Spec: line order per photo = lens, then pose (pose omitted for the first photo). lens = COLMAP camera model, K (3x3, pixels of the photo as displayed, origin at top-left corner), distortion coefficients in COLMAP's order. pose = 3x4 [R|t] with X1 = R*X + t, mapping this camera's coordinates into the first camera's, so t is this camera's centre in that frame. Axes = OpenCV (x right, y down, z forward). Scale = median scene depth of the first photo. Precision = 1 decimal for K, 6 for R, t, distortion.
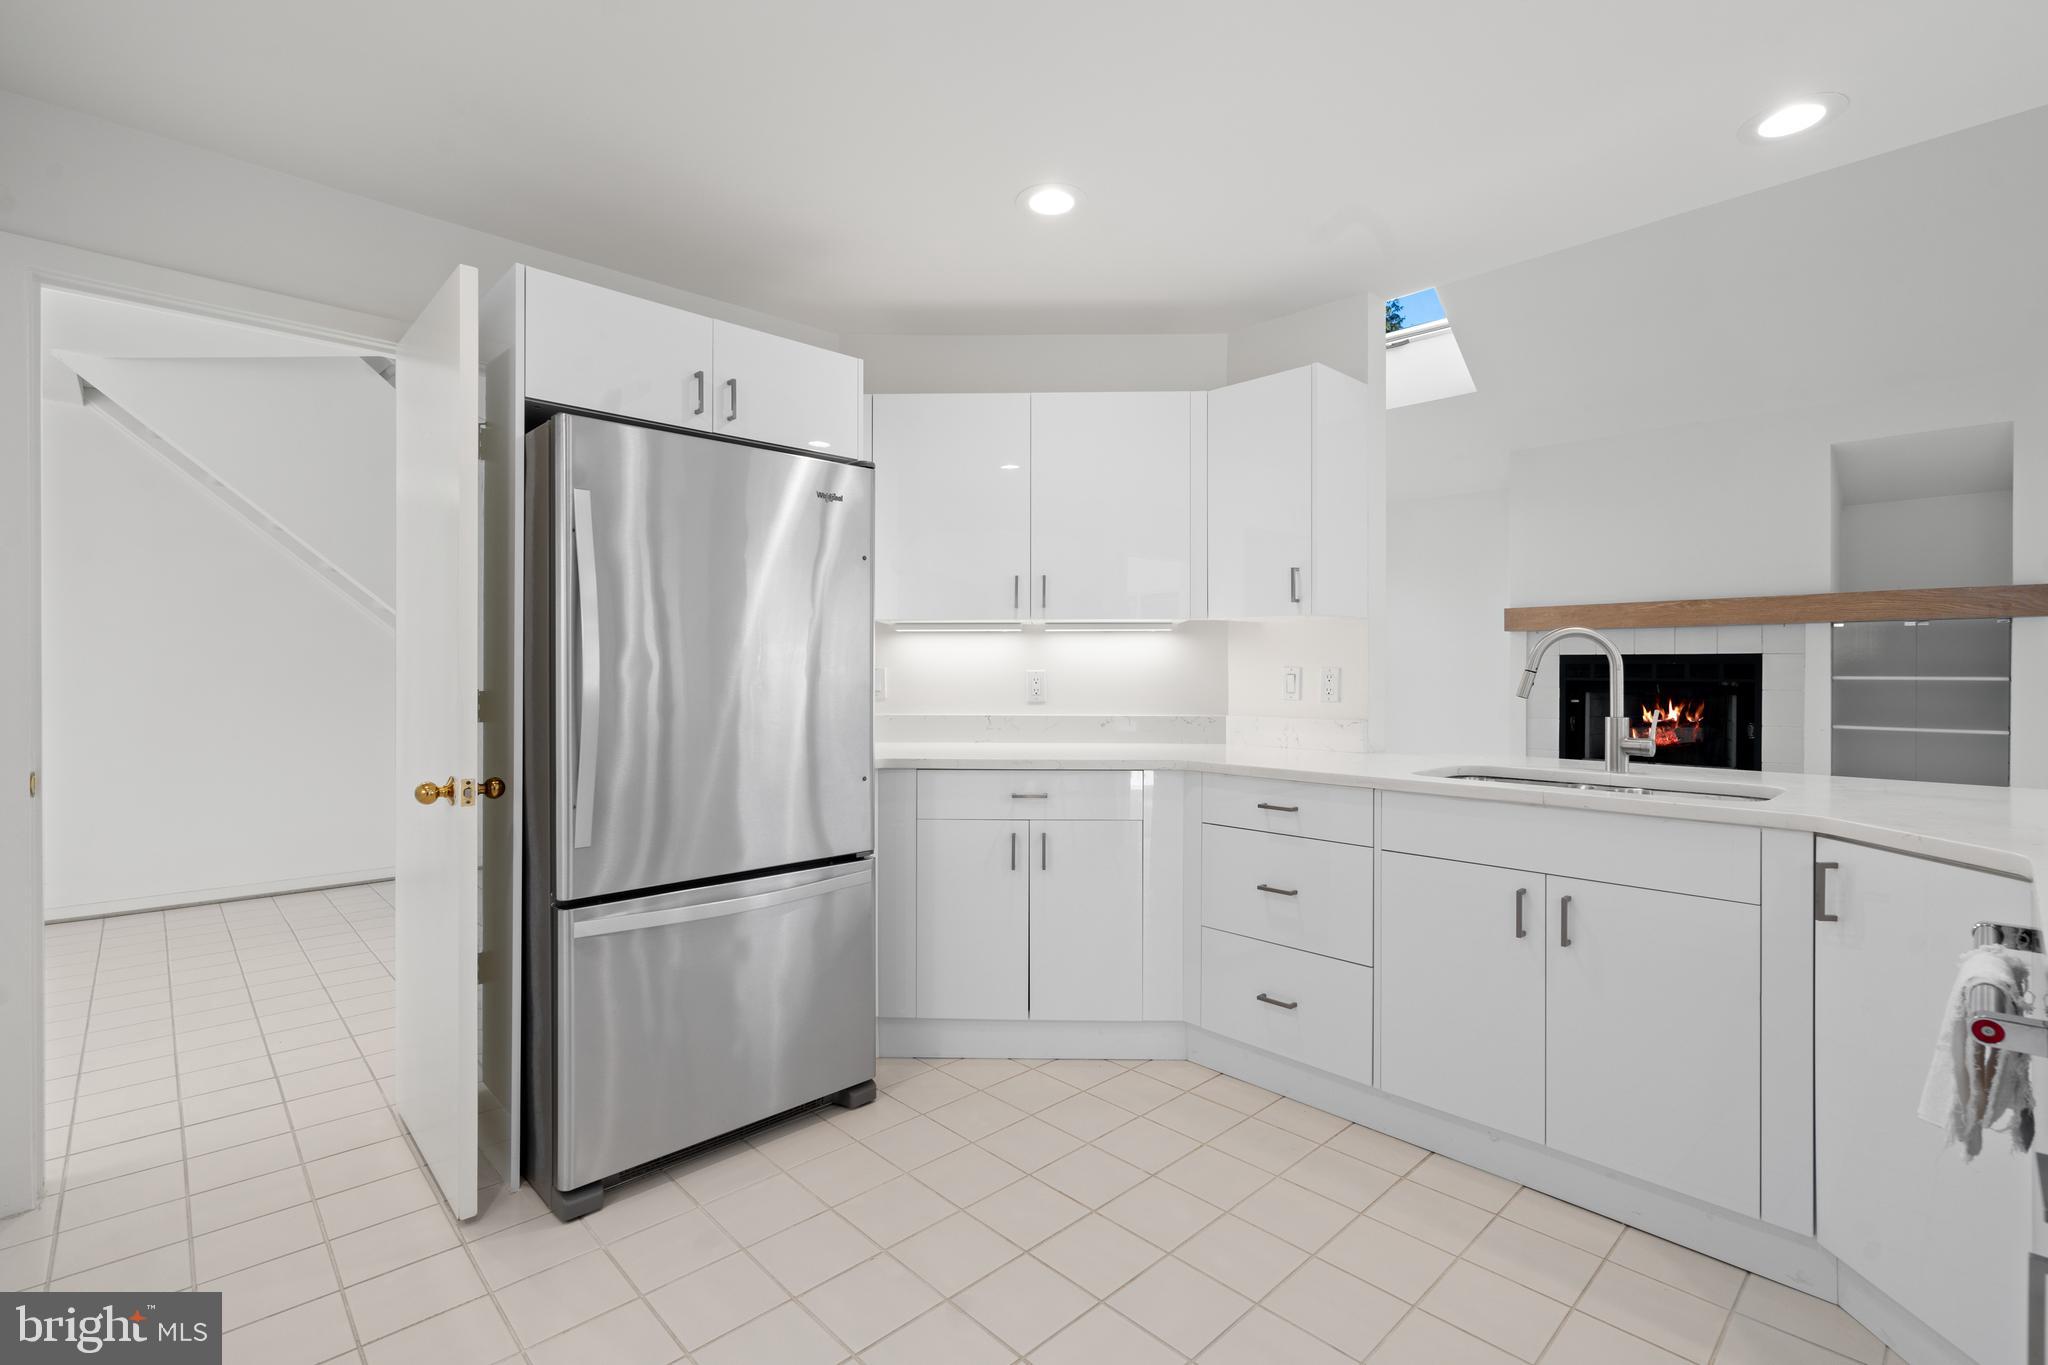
lens RADIAL K [[920.0, 0, 1024.0], [0, 920.0, 682.5], [0, 0, 1]] dist [-0.000388, -0.000633]
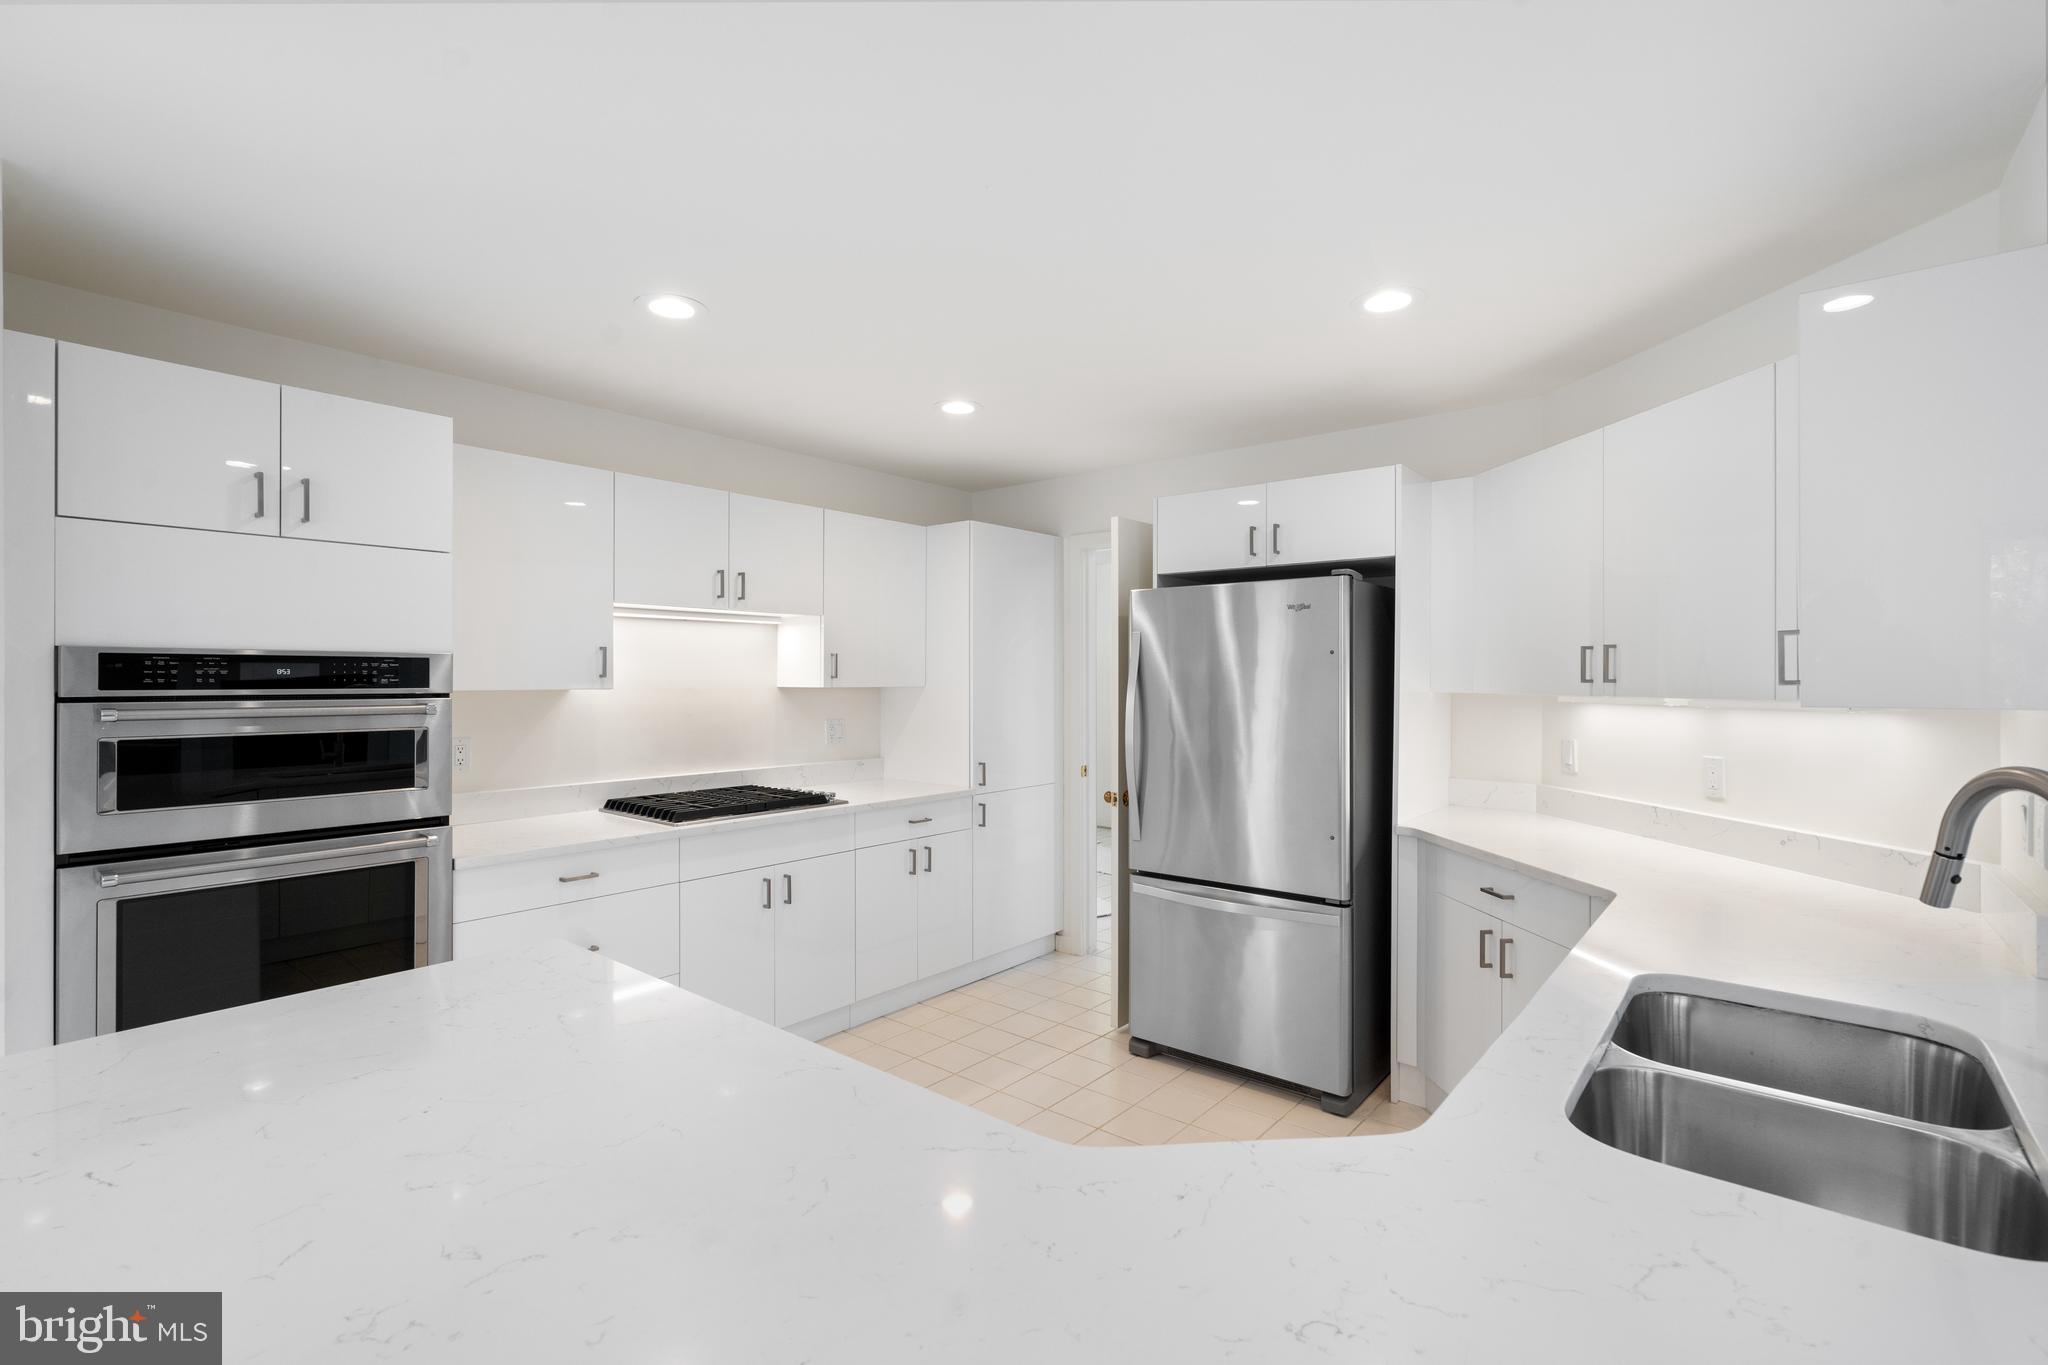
lens RADIAL K [[920.0, 0, 1024.0], [0, 920.0, 682.5], [0, 0, 1]] dist [-0.000388, -0.000633]
pose [[0.116529, 0.002345, -0.993185, 0.712785], [-0.011036, 0.999939, 0.001066, -0.069975], [0.993126, 0.010836, 0.116547, 0.342034]]
